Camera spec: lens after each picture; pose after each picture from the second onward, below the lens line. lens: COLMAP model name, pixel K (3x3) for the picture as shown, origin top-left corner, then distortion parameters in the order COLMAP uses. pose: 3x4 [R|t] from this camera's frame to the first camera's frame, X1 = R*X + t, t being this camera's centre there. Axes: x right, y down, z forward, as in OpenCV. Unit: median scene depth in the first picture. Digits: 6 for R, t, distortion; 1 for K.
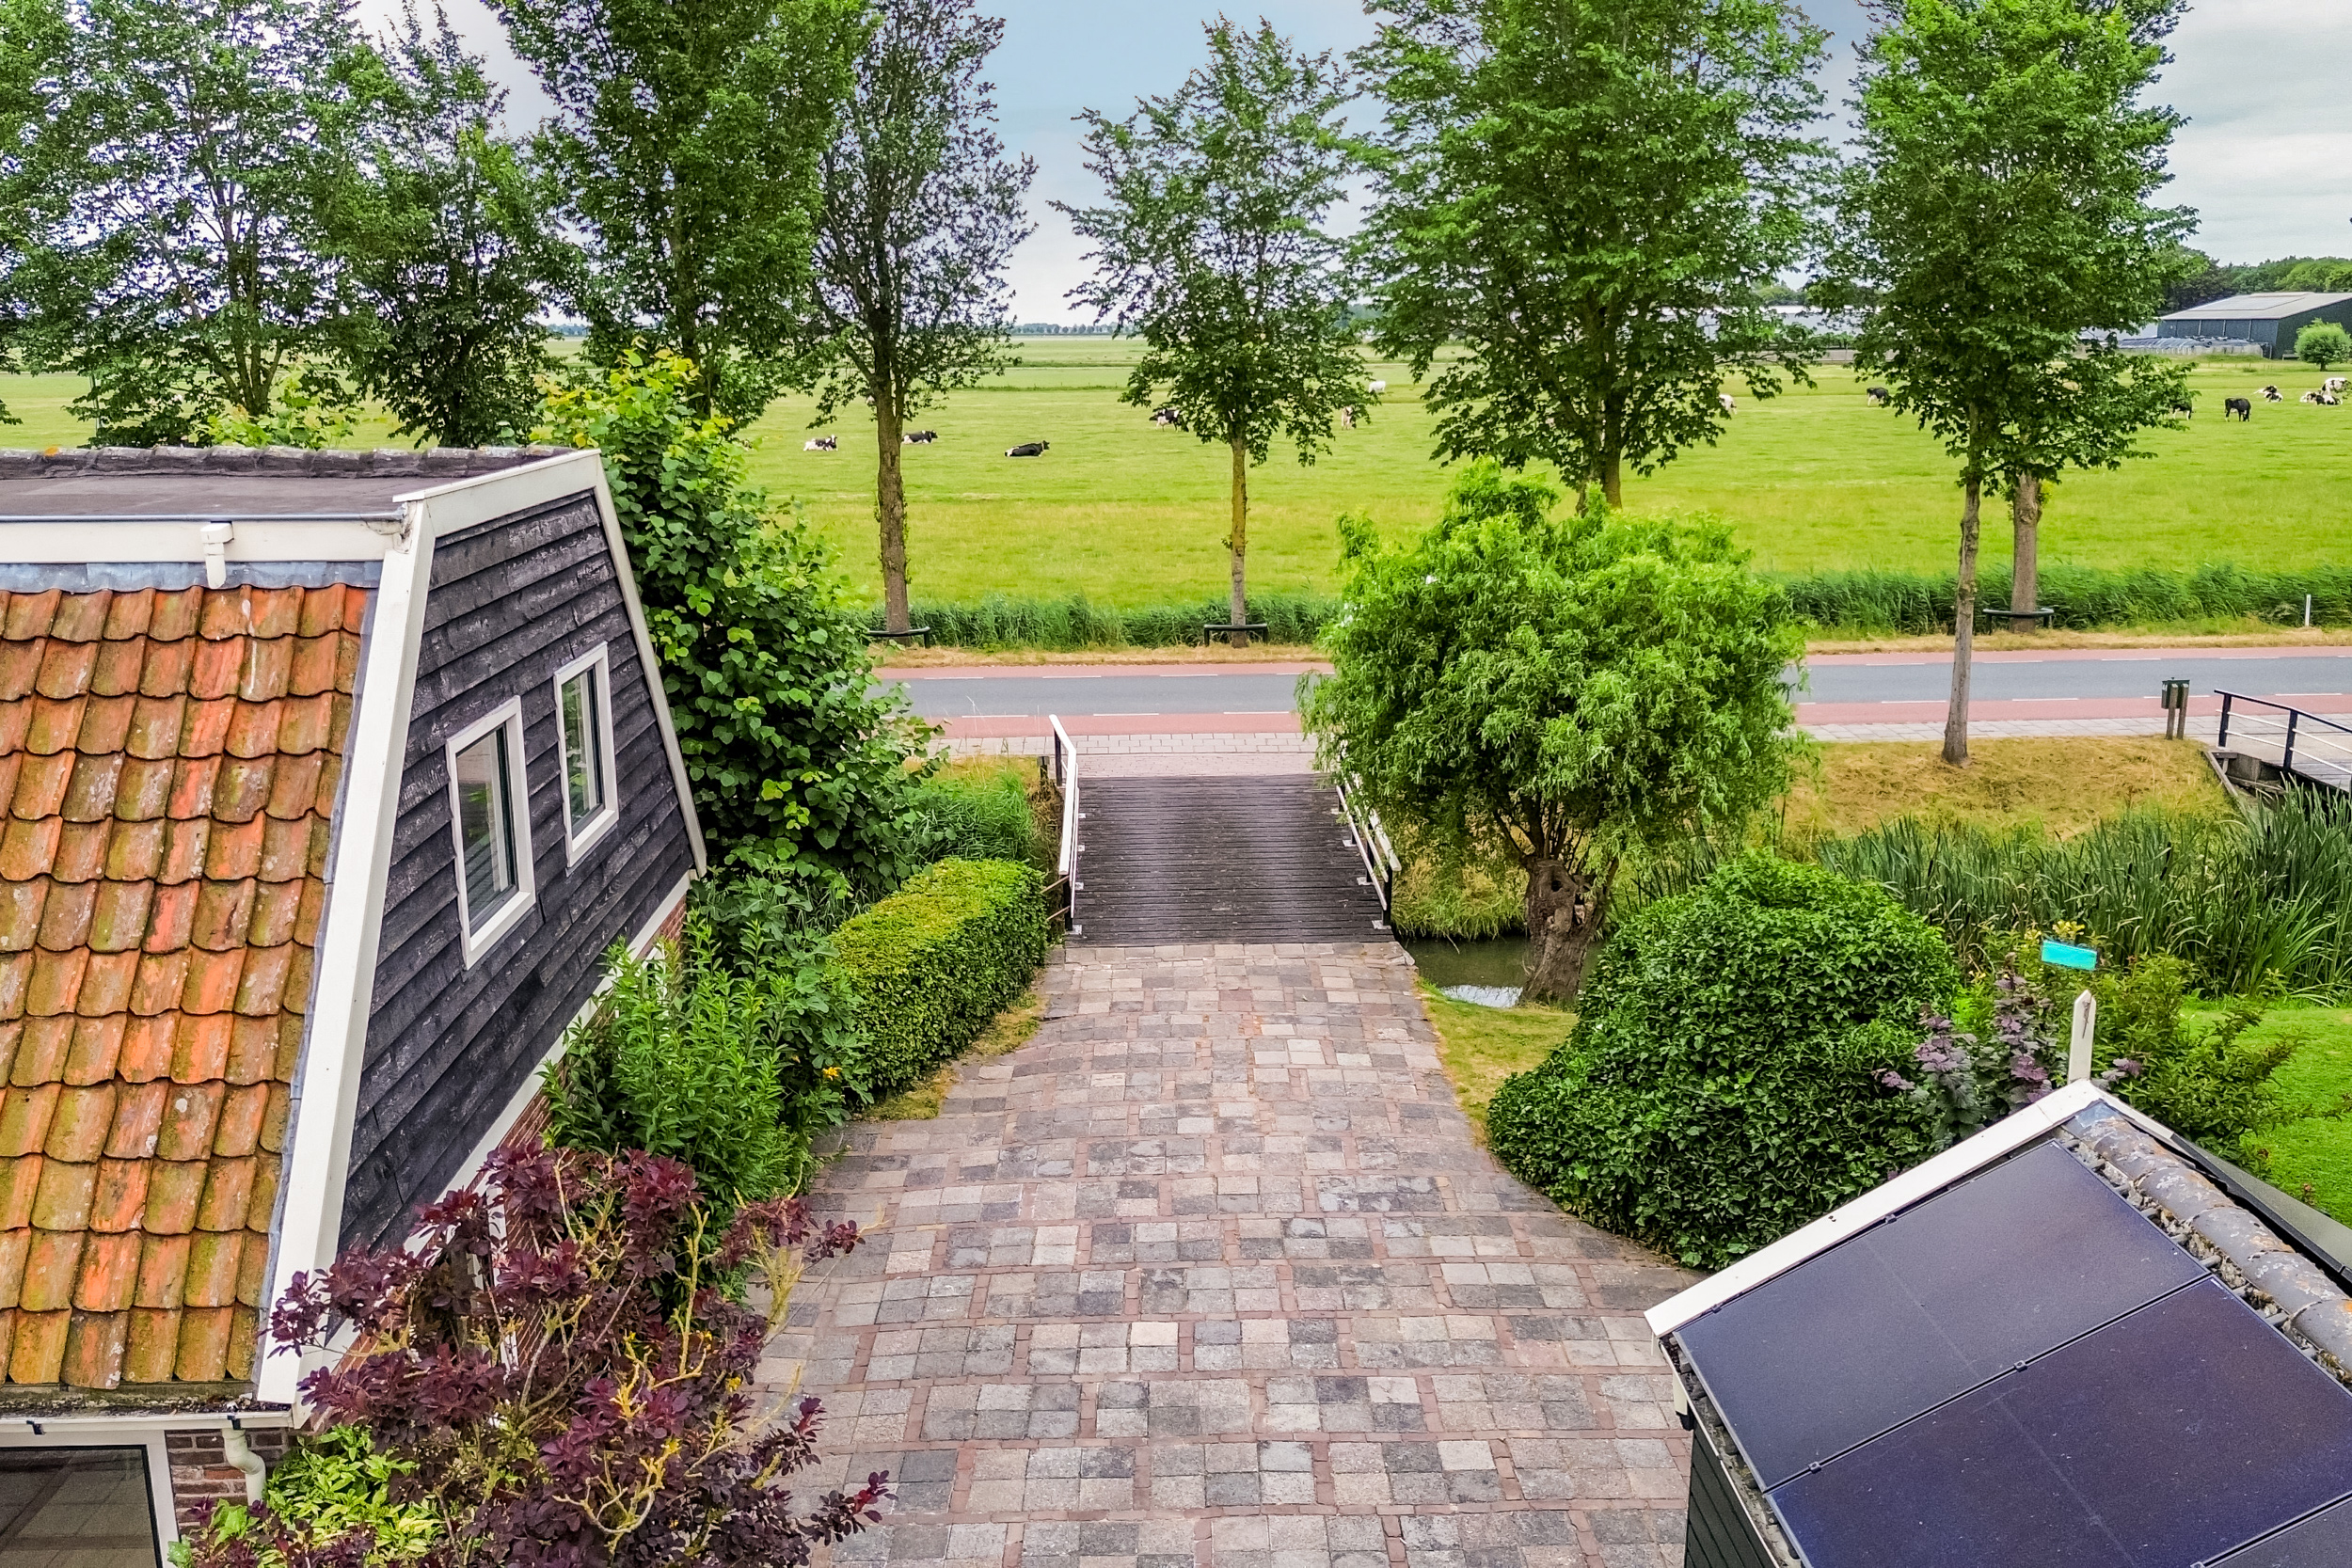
lens RADIAL K [[1961.0, 0, 1166.3], [0, 1961.0, 791.2], [0, 0, 1]] dist [0.067947, 0.001947]
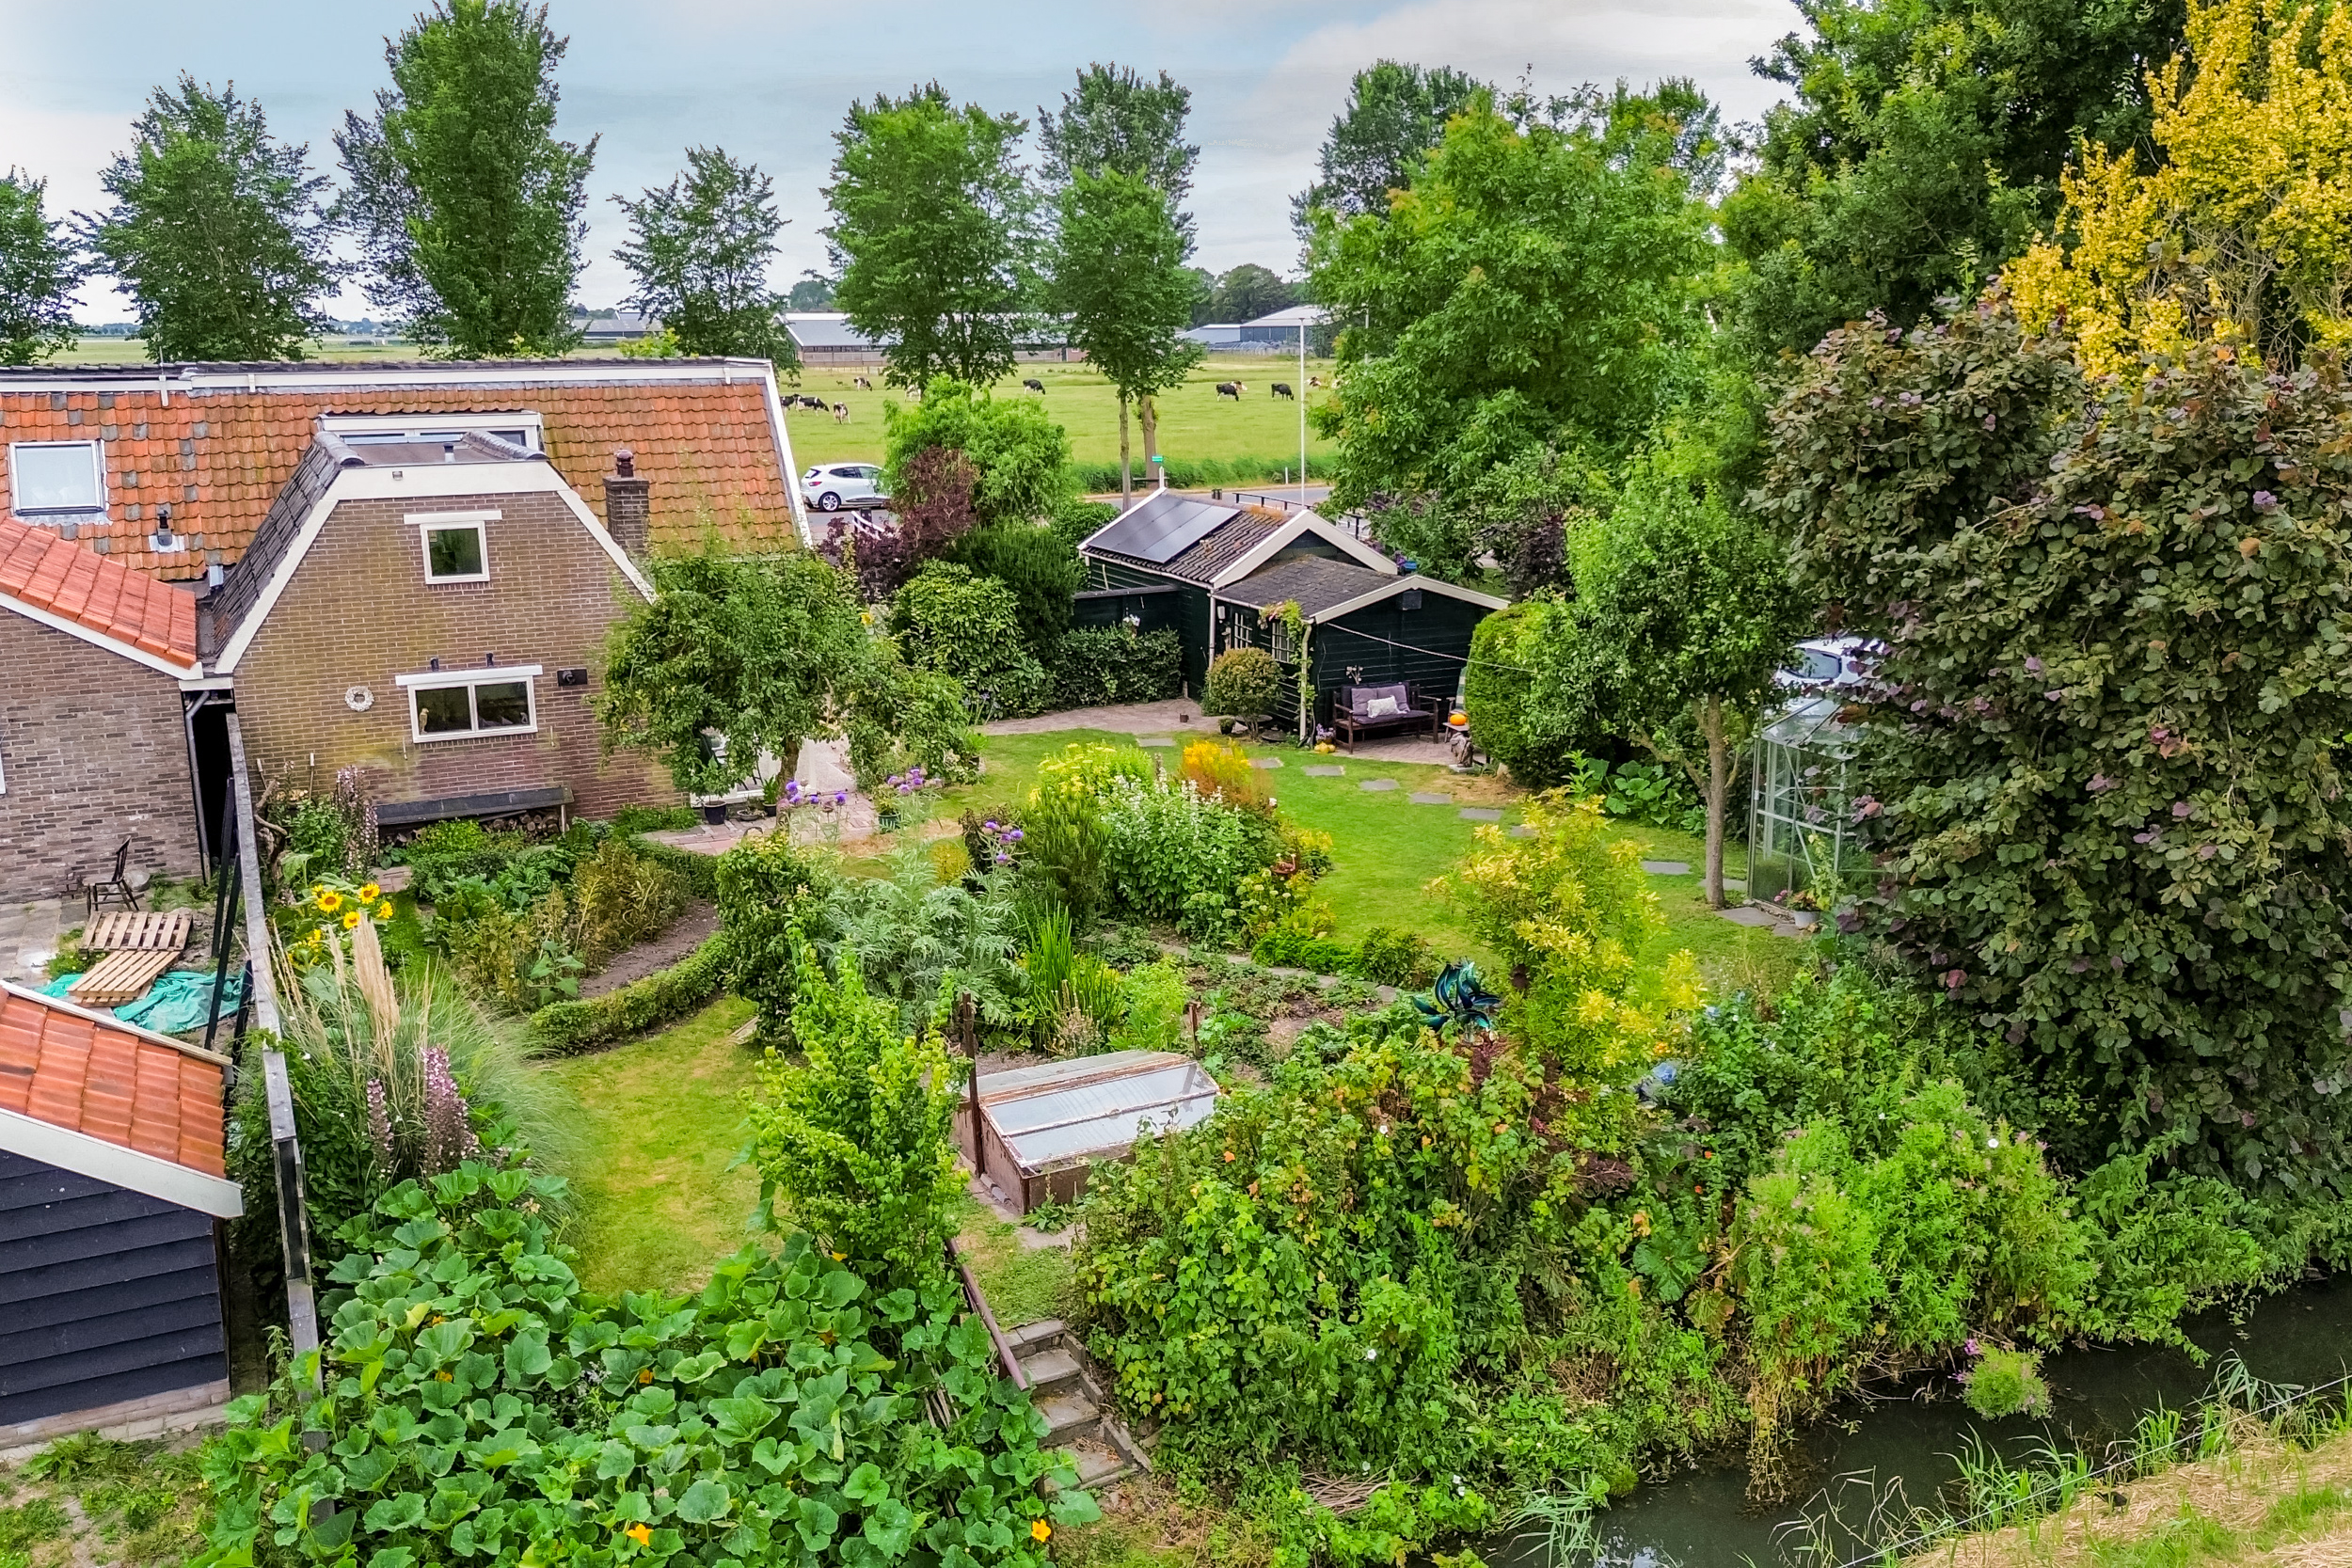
lens RADIAL K [[1961.0, 0, 1181.7], [0, 1961.0, 786.4], [0, 0, 1]] dist [0.067947, 0.001947]
pose [[0.914047, -0.097537, 0.393706, -0.322939], [0.099087, 0.994943, 0.016440, 0.183273], [-0.393319, 0.023984, 0.919089, -0.754990]]
